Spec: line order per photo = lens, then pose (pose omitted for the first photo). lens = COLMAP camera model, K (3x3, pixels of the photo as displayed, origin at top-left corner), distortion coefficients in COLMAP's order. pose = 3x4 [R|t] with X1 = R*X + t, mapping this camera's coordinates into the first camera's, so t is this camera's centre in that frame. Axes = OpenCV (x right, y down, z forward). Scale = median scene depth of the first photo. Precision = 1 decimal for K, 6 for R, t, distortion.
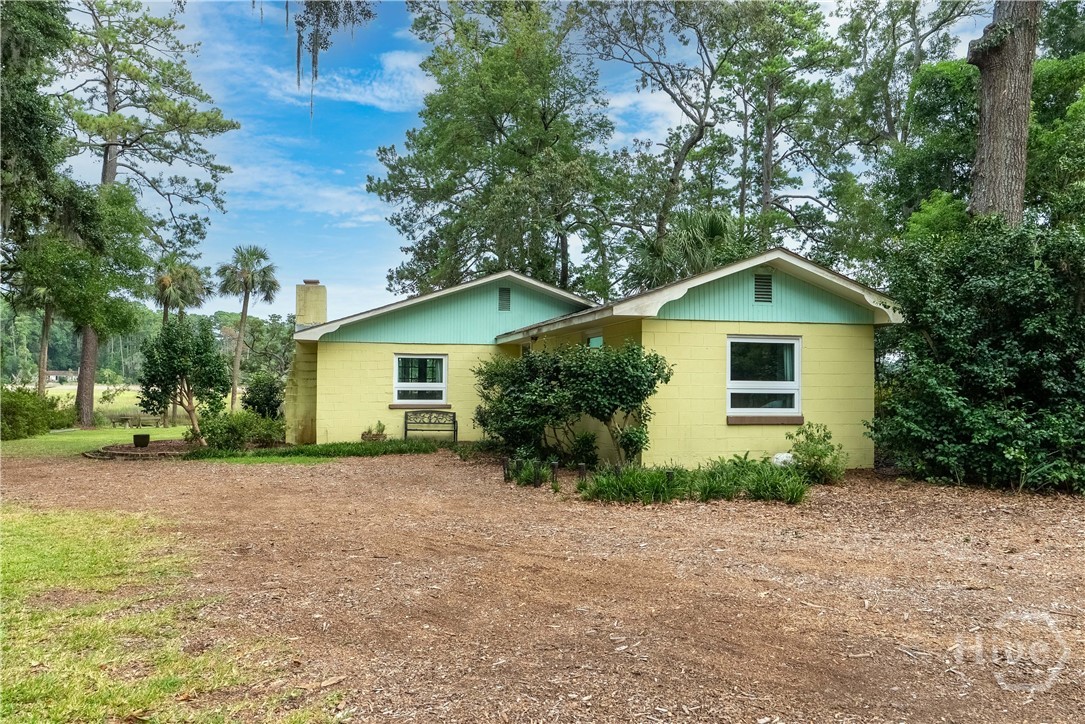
lens RADIAL K [[755.4, 0, 542.5], [0, 755.4, 362.0], [0, 0, 1]] dist [0.004276, 0.001870]
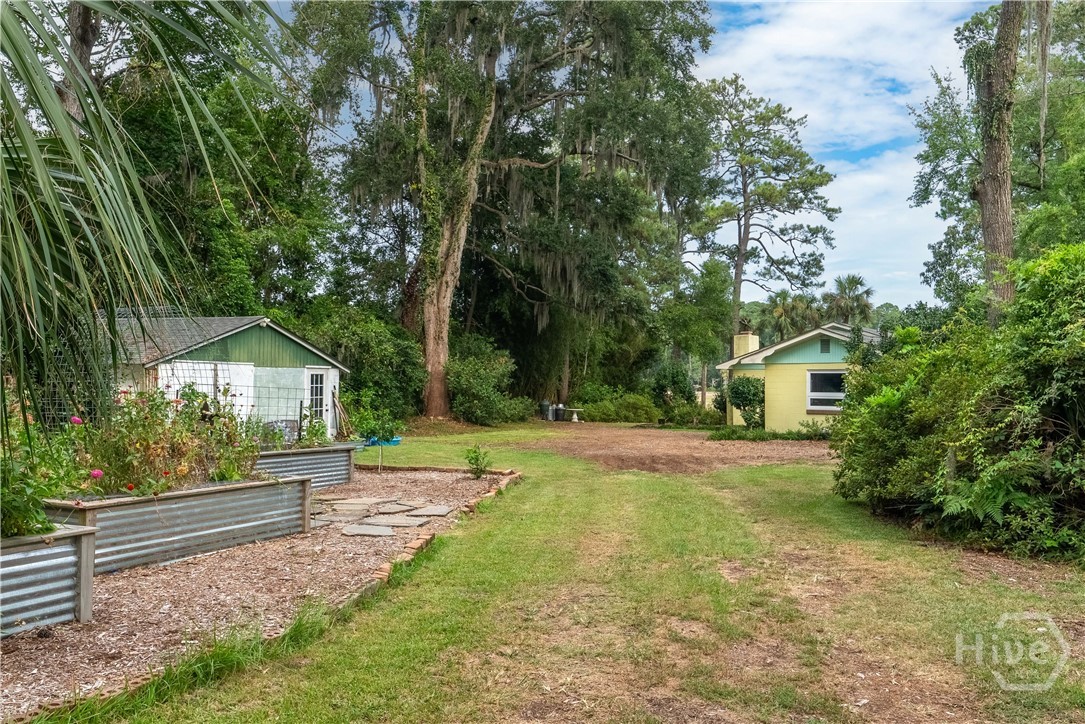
lens RADIAL K [[939.7, 0, 542.5], [0, 939.7, 362.0], [0, 0, 1]] dist [-0.000333, -0.000113]
pose [[0.629991, -0.019790, -0.776350, 0.456951], [0.016949, 0.999788, -0.011733, -0.010176], [0.776417, -0.005766, 0.630193, -0.299843]]
